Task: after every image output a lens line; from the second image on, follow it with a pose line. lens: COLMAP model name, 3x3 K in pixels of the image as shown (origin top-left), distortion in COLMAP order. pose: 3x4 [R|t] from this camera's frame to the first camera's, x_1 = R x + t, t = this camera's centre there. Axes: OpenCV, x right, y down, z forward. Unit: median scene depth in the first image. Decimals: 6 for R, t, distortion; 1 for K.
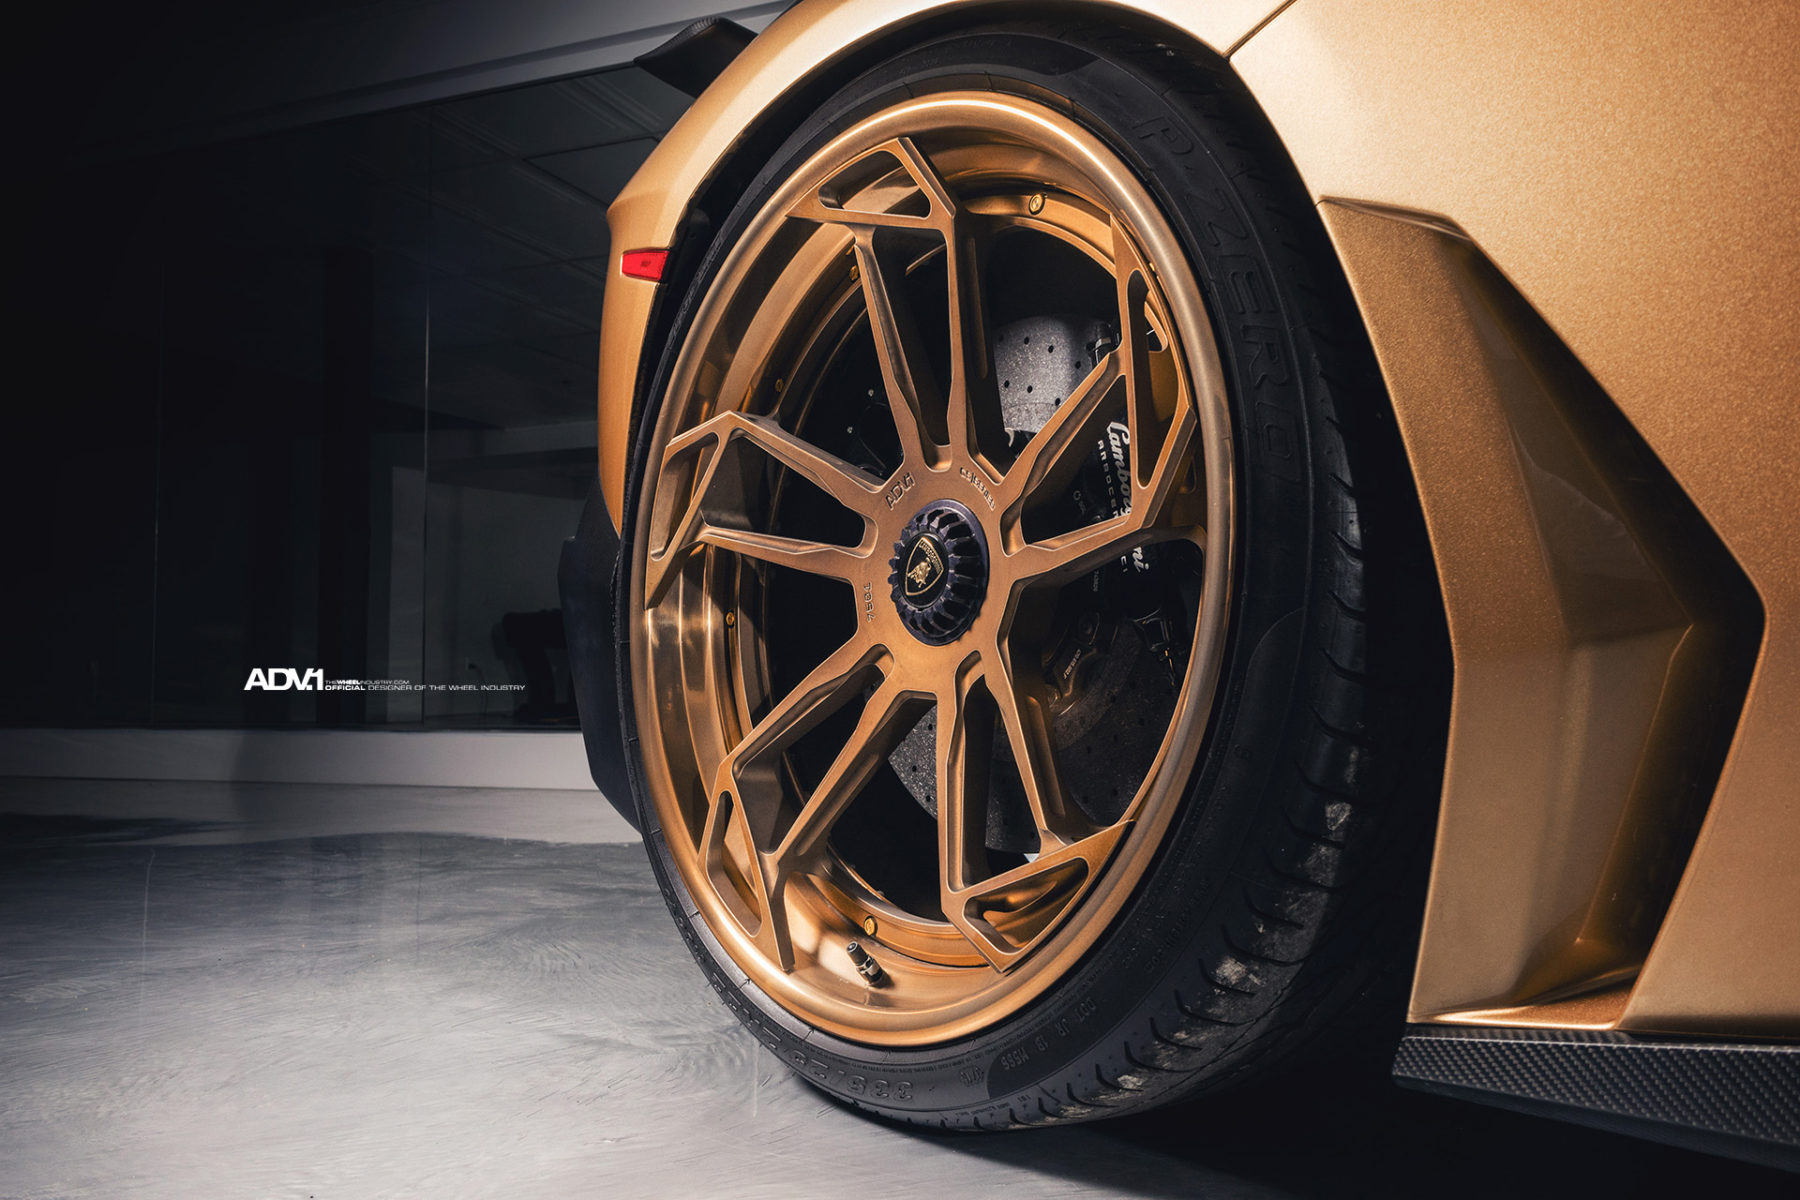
lens RADIAL K [[1444.3, 0, 900.0], [0, 1444.3, 600.0], [0, 0, 1]] dist [-0.005825, -0.003957]
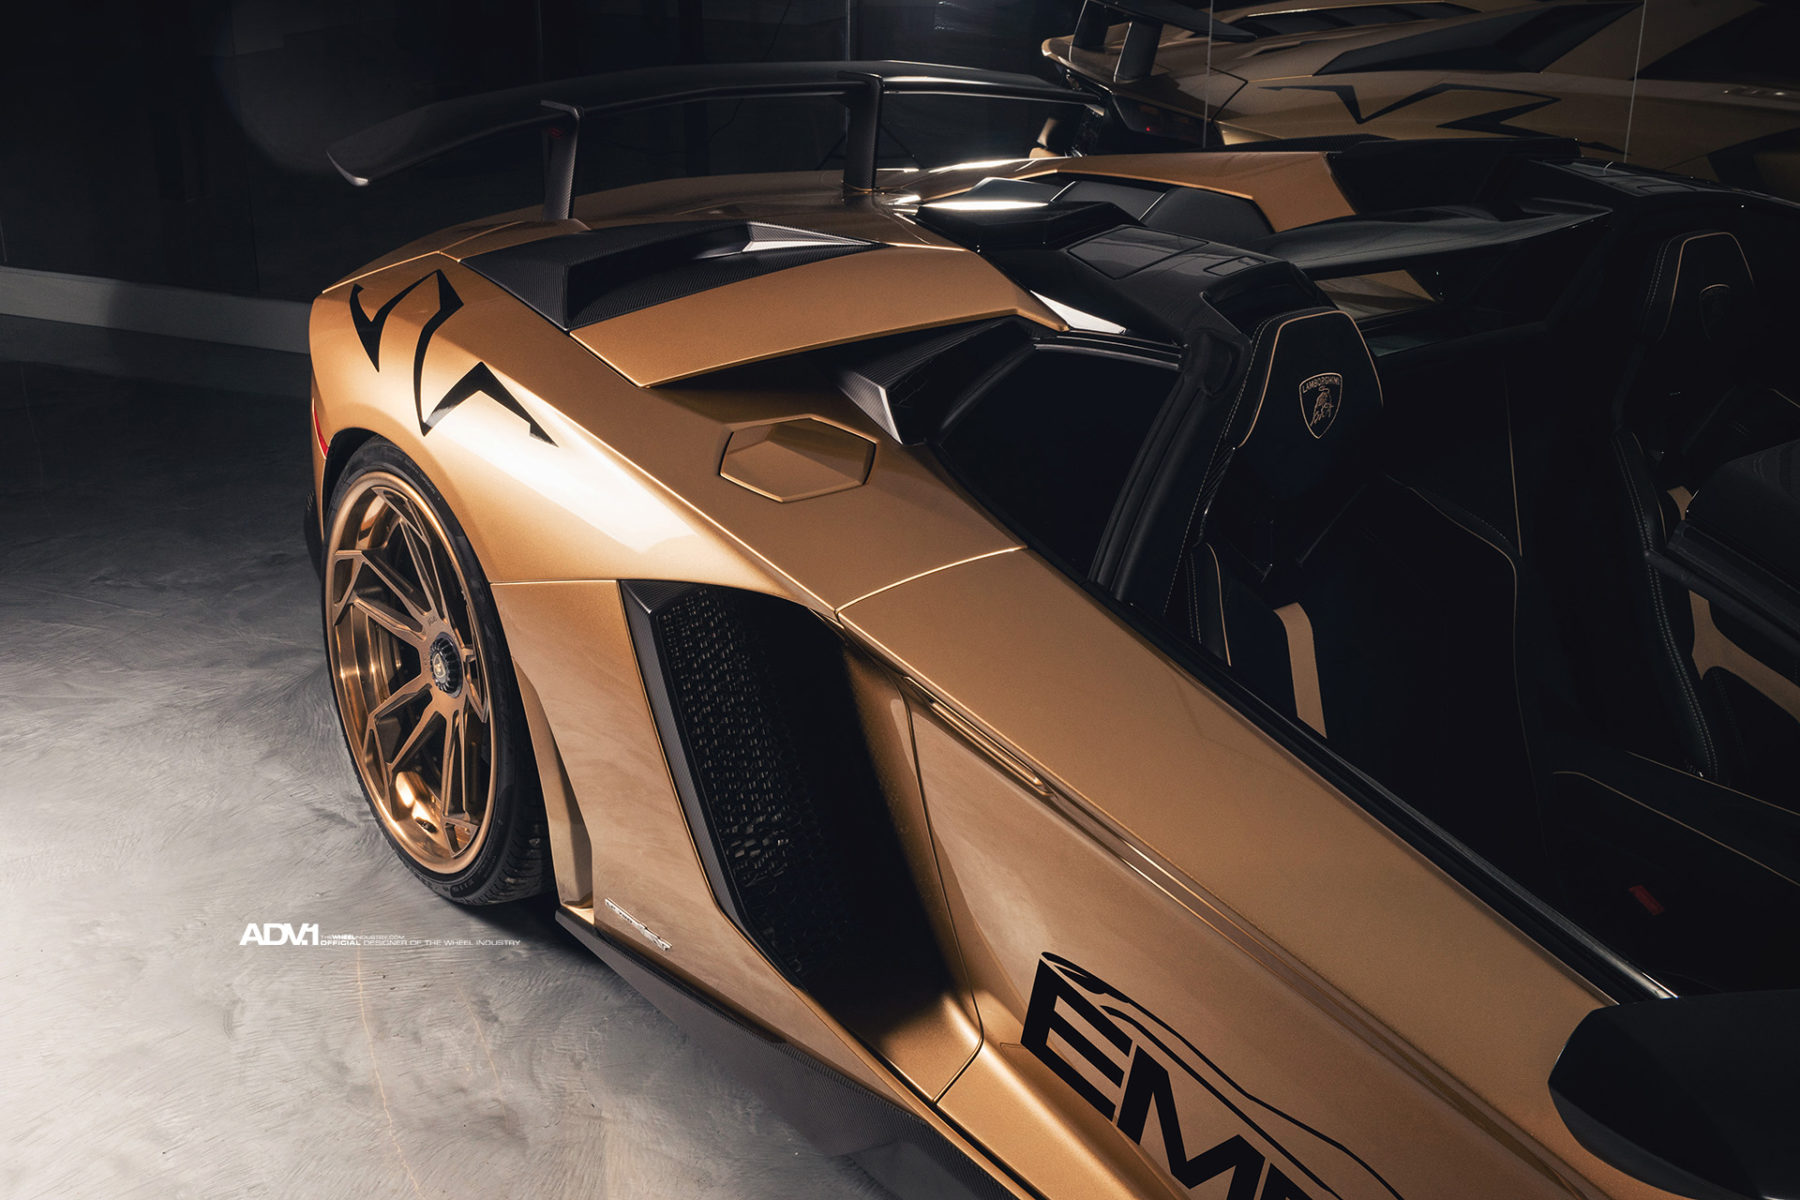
lens RADIAL K [[1951.0, 0, 817.8], [0, 1951.0, 576.1], [0, 0, 1]] dist [-0.004018, -0.018185]
pose [[0.997720, 0.027347, -0.061700, 0.784766], [0.000181, 0.913136, 0.407654, -1.382523], [0.067489, -0.406736, 0.911050, -1.650994]]
